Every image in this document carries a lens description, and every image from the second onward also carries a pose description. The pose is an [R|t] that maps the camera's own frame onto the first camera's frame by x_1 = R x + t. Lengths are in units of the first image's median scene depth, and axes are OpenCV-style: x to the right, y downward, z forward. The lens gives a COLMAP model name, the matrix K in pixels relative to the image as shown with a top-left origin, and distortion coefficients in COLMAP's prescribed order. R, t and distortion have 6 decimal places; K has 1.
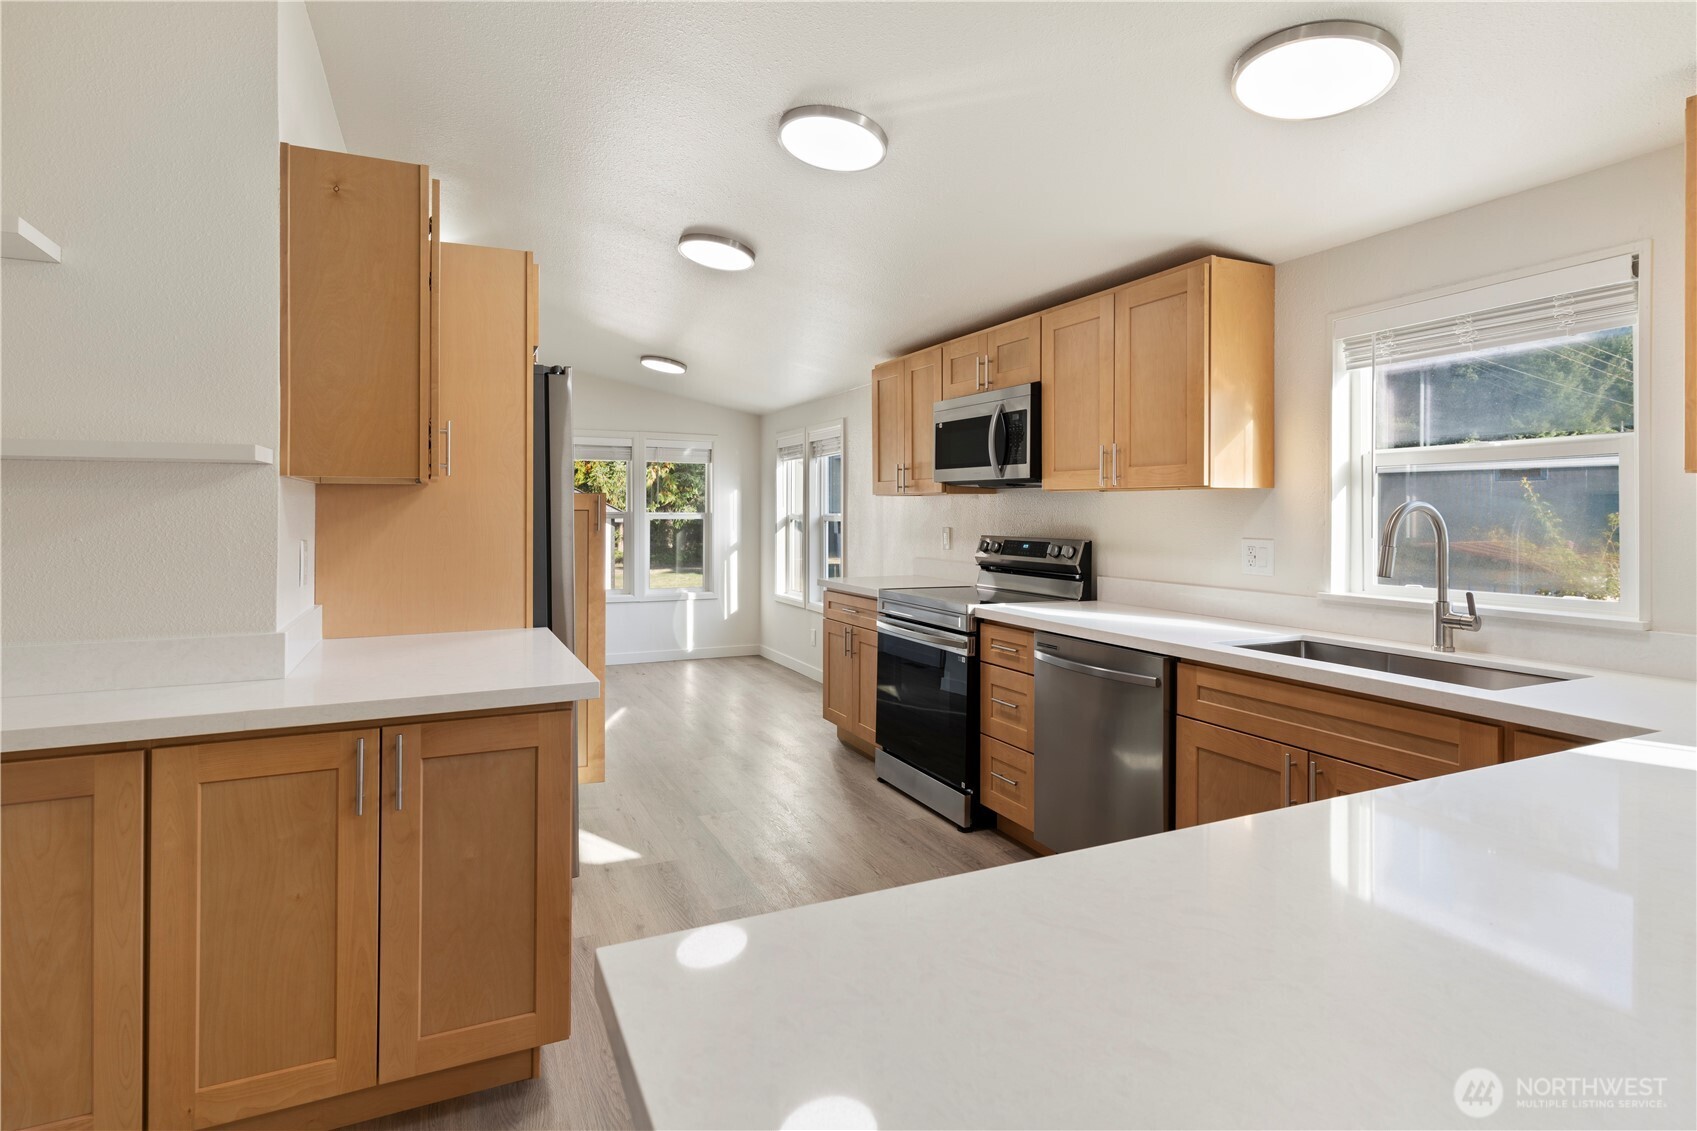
lens RADIAL K [[839.0, 0, 826.0], [0, 839.0, 498.0], [0, 0, 1]] dist [0.001728, 0.000155]
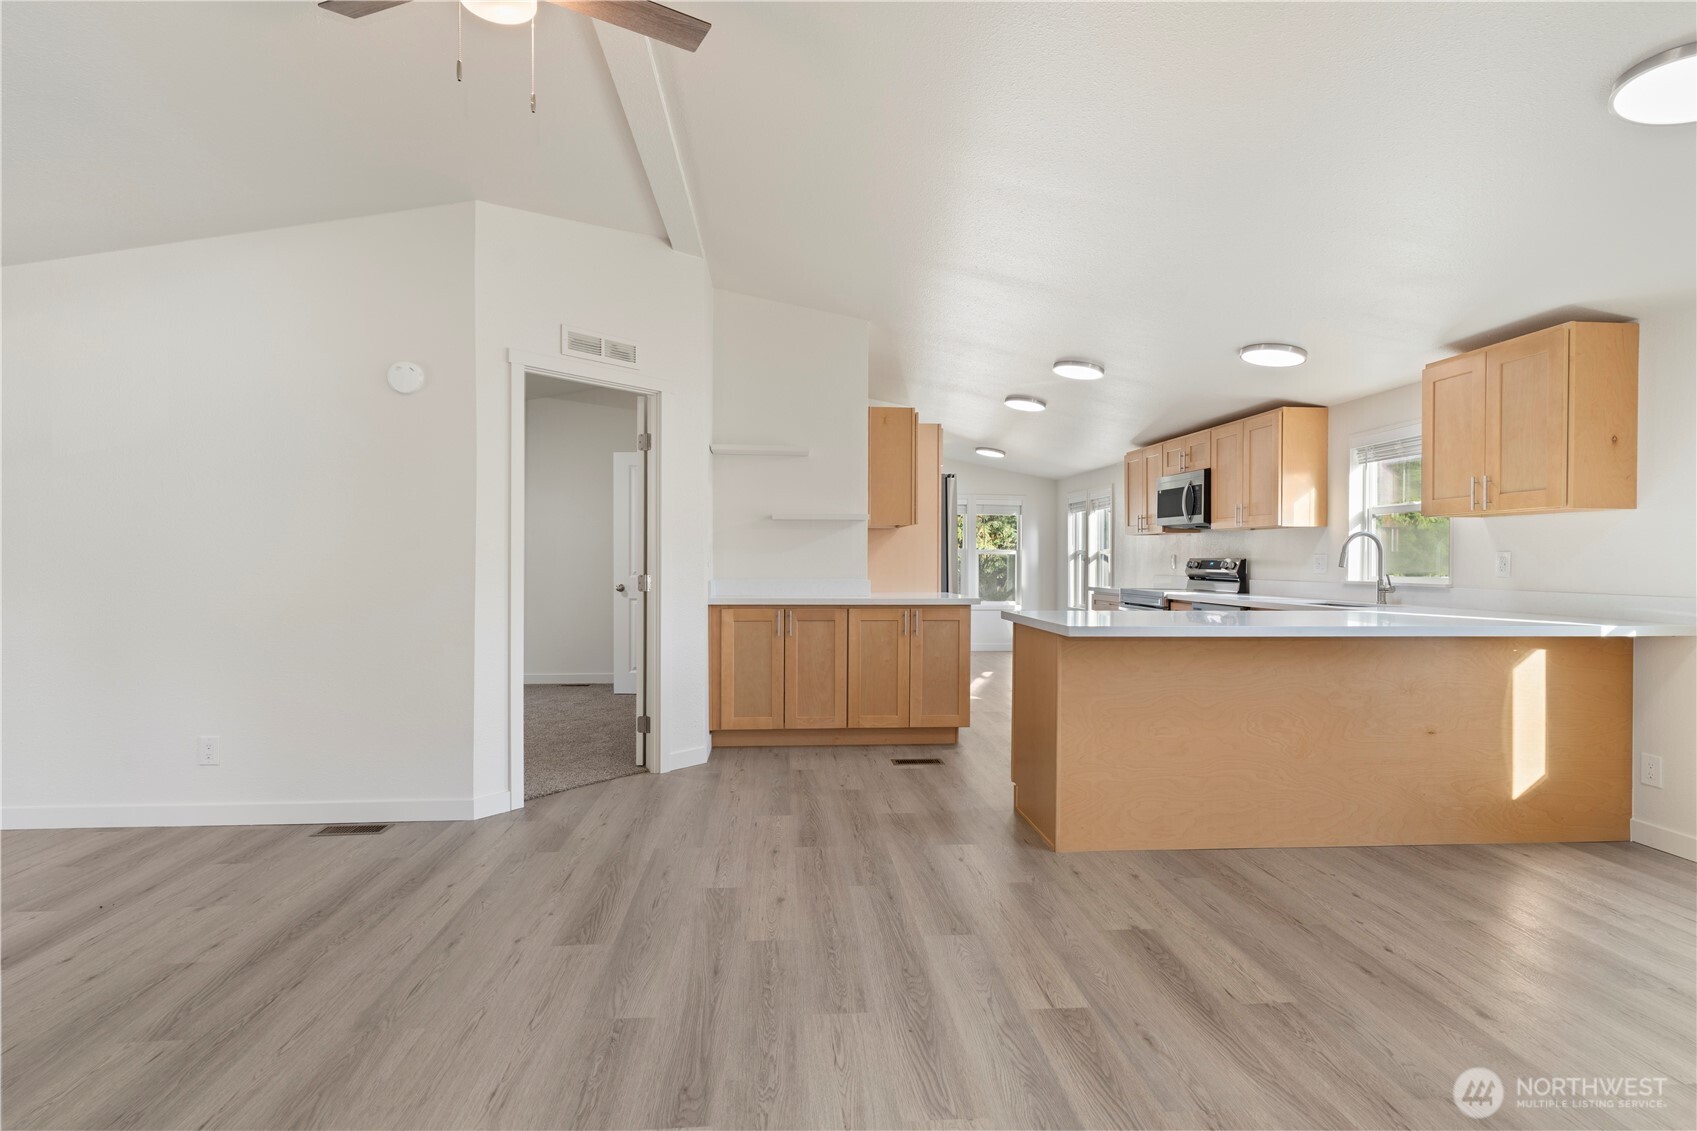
lens RADIAL K [[822.7, 0, 846.9], [0, 822.7, 555.4], [0, 0, 1]] dist [0.001385, 0.000306]
pose [[0.941390, 0.002491, -0.337311, 0.116428], [0.001006, 0.999948, 0.010190, 0.025985], [0.337319, -0.009932, 0.941338, -0.865127]]
